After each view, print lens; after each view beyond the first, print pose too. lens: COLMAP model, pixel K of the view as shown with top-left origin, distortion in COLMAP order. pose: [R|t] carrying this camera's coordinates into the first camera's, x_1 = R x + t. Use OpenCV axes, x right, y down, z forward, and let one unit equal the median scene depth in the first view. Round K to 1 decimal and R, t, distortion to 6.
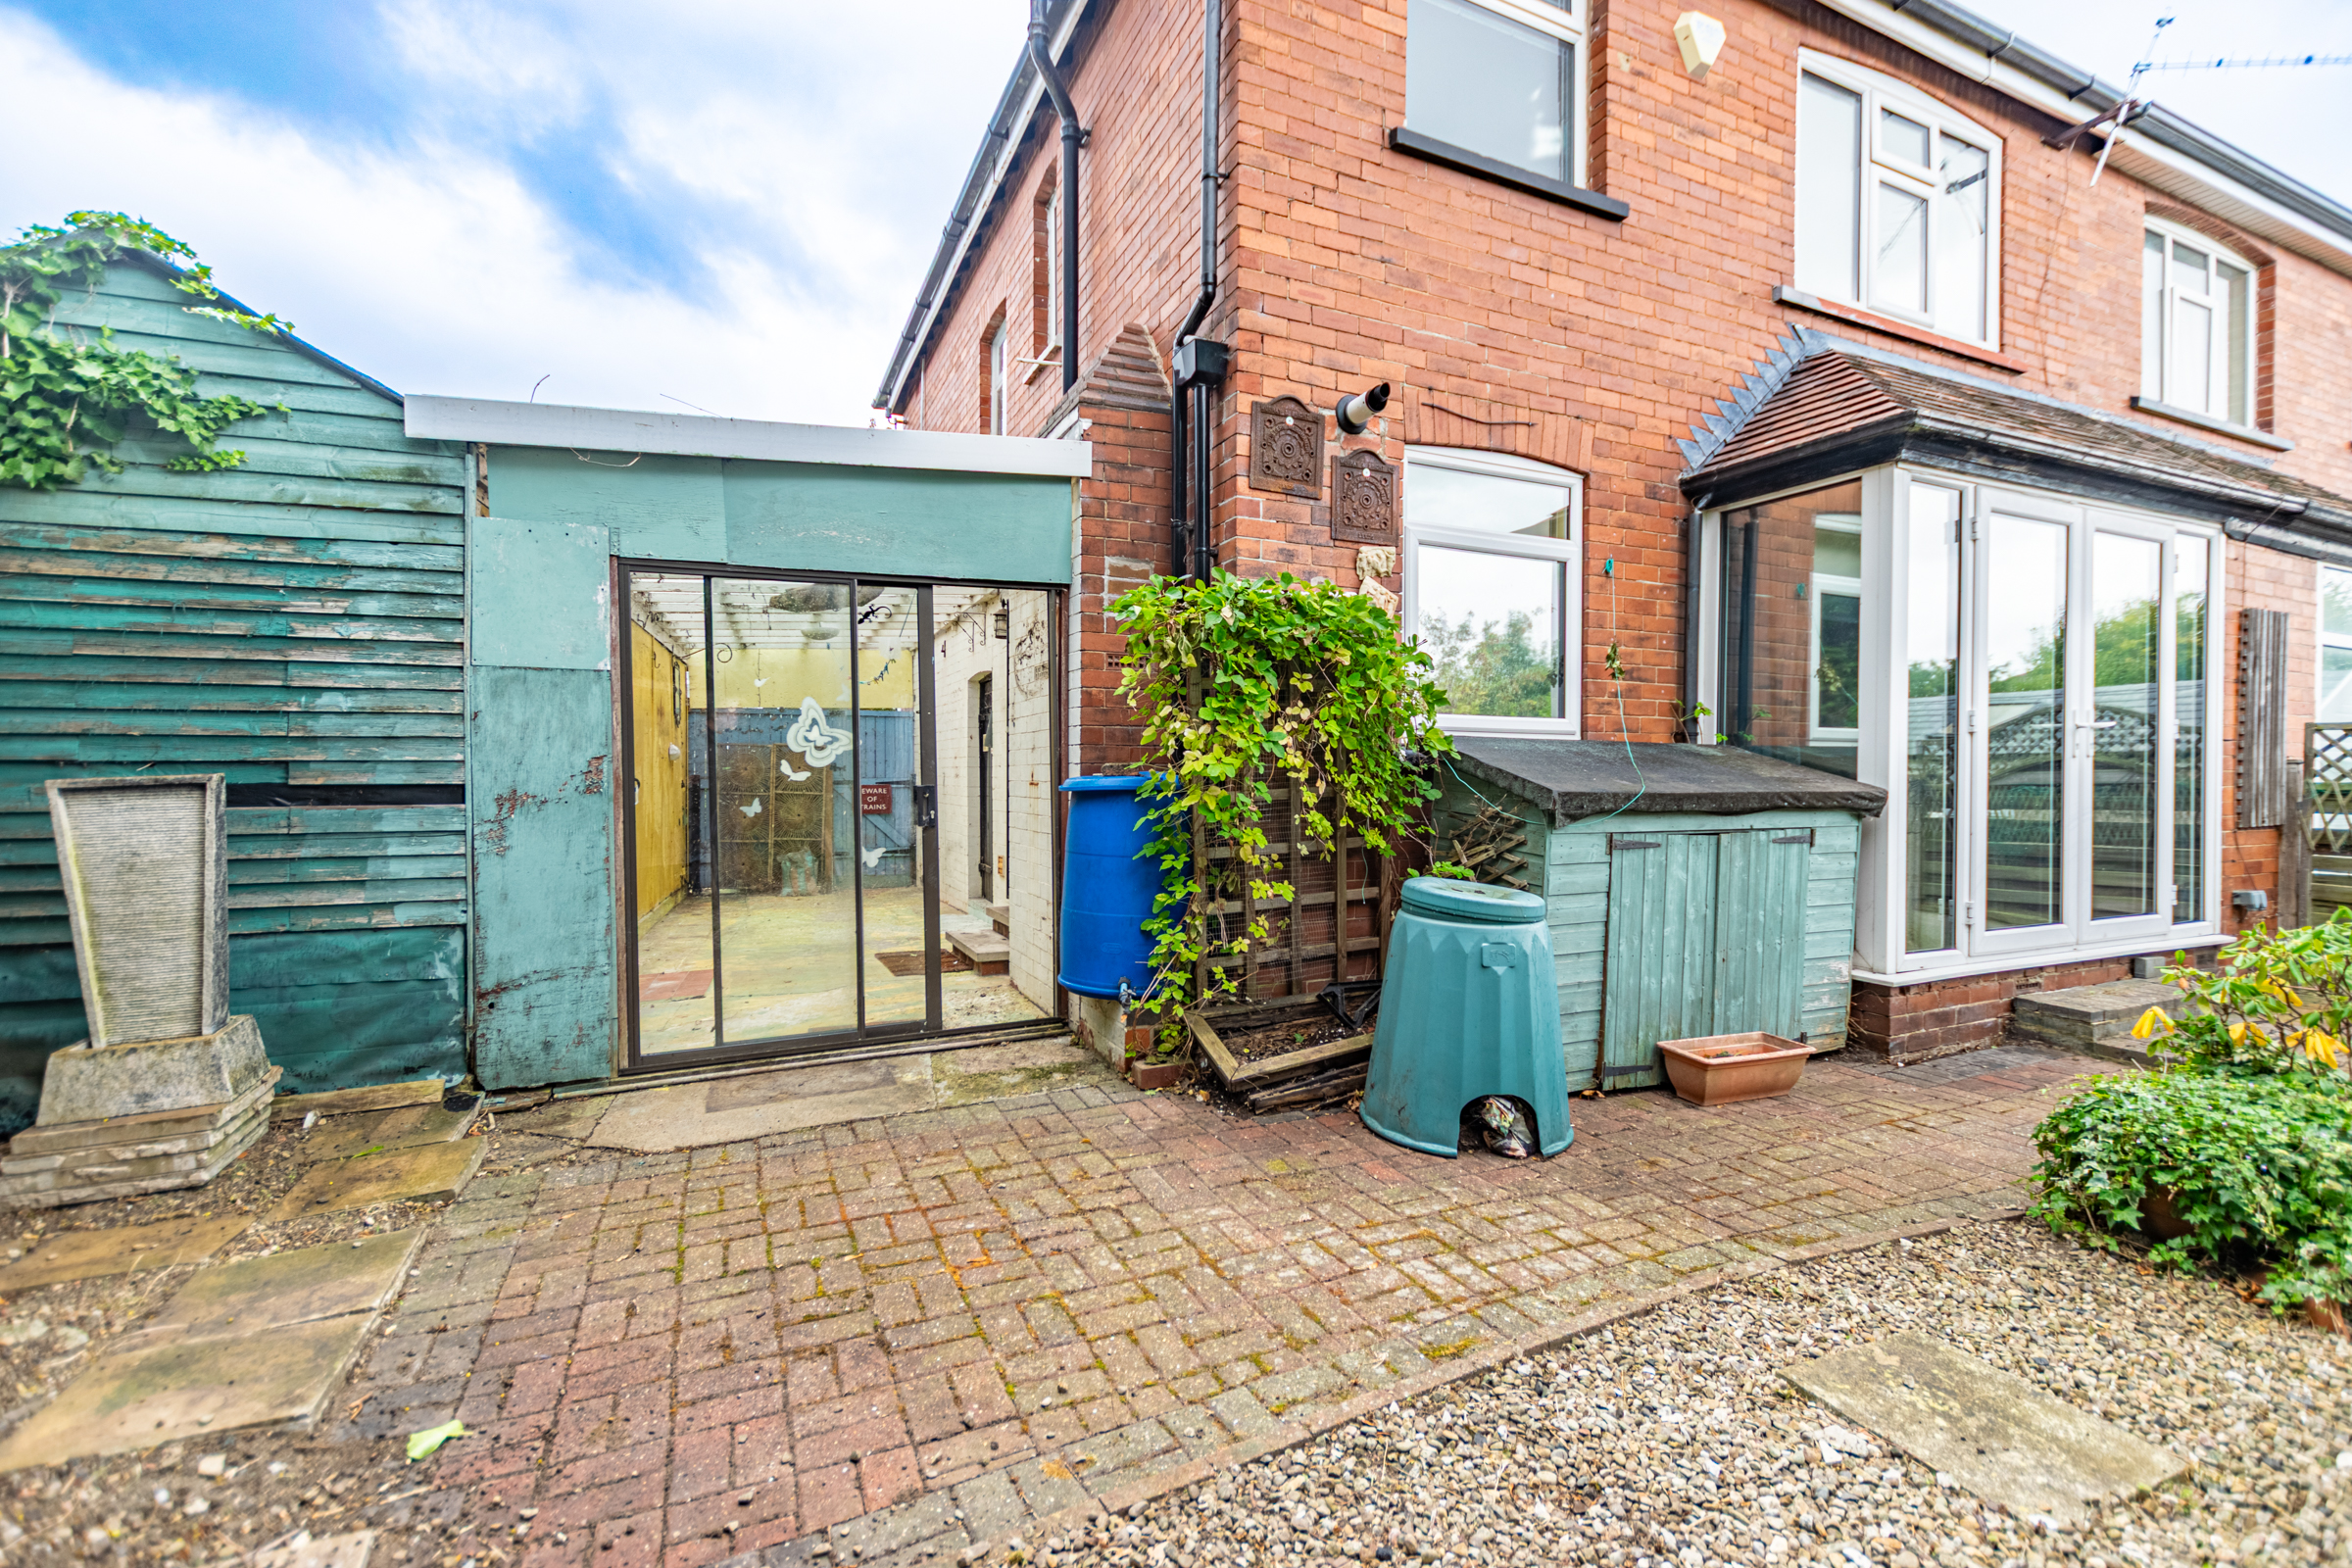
lens RADIAL K [[1018.1, 0, 1181.4], [0, 1018.1, 781.2], [0, 0, 1]] dist [-0.001024, -0.000753]
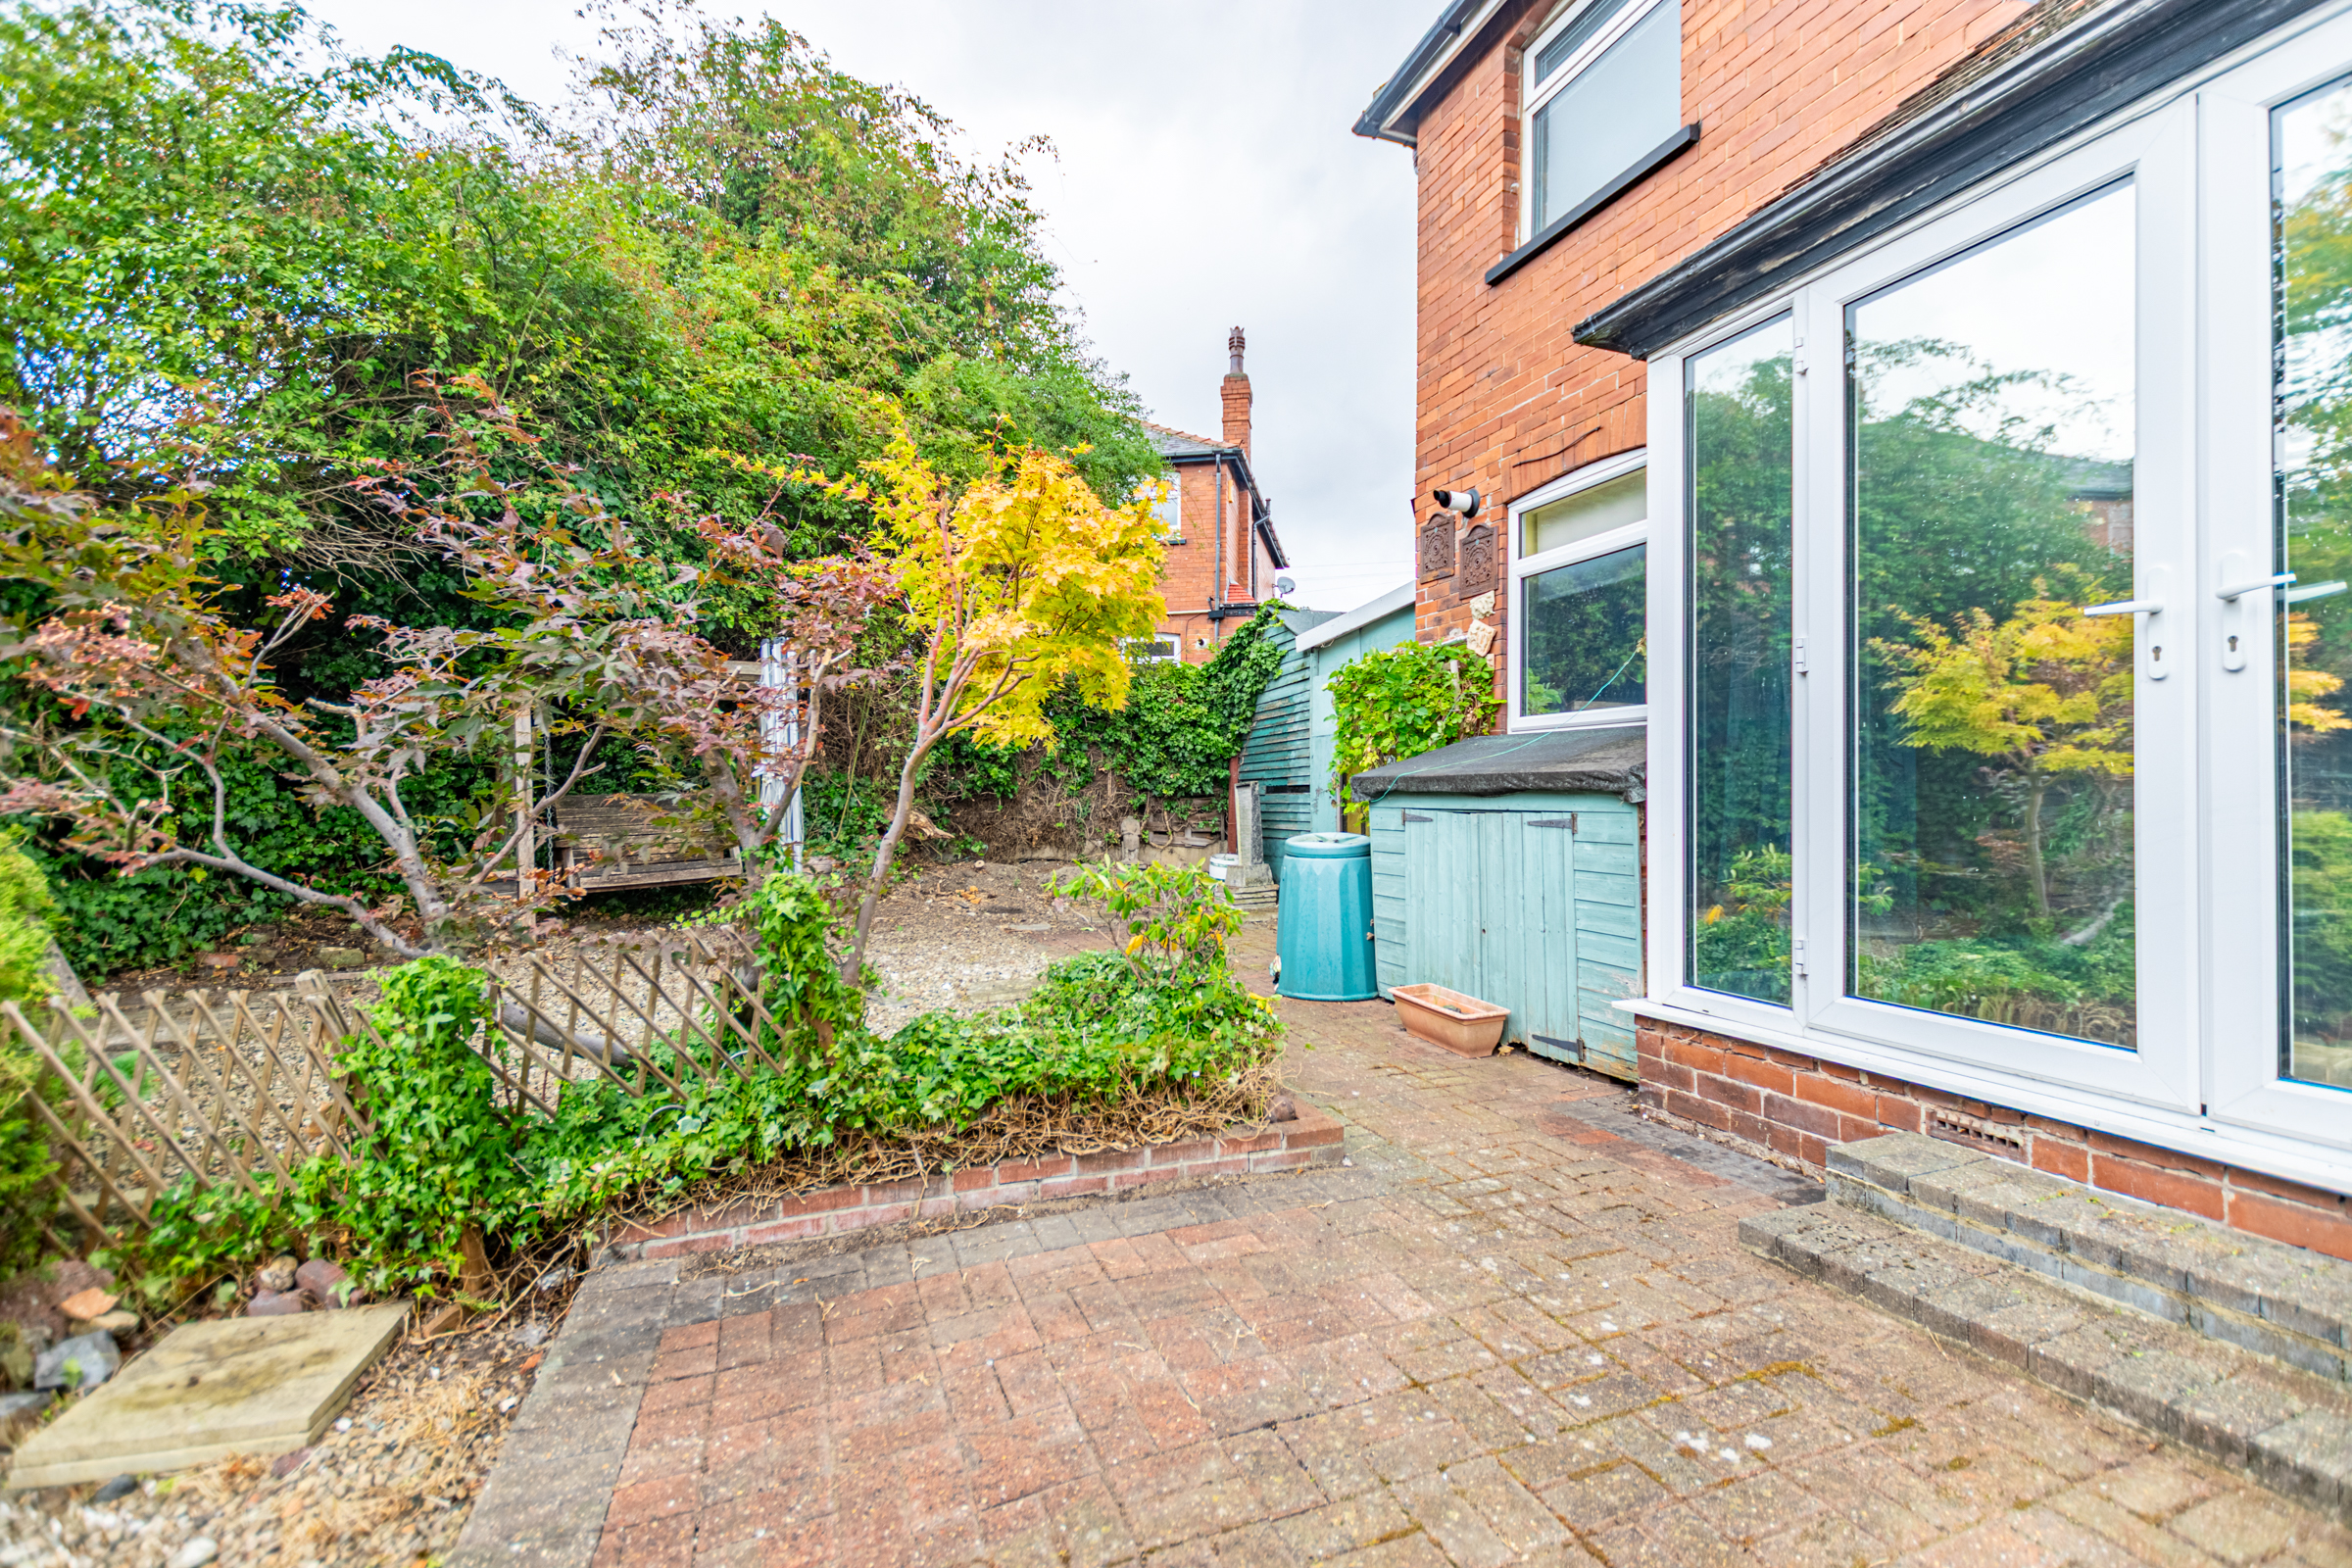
lens RADIAL K [[1018.1, 0, 1177.7], [0, 1018.1, 792.5], [0, 0, 1]] dist [-0.001024, -0.000753]
pose [[-0.056740, -0.009260, -0.998346, 1.553891], [-0.013995, 0.999866, -0.008479, 0.041142], [0.998291, 0.013490, -0.056862, 0.698908]]
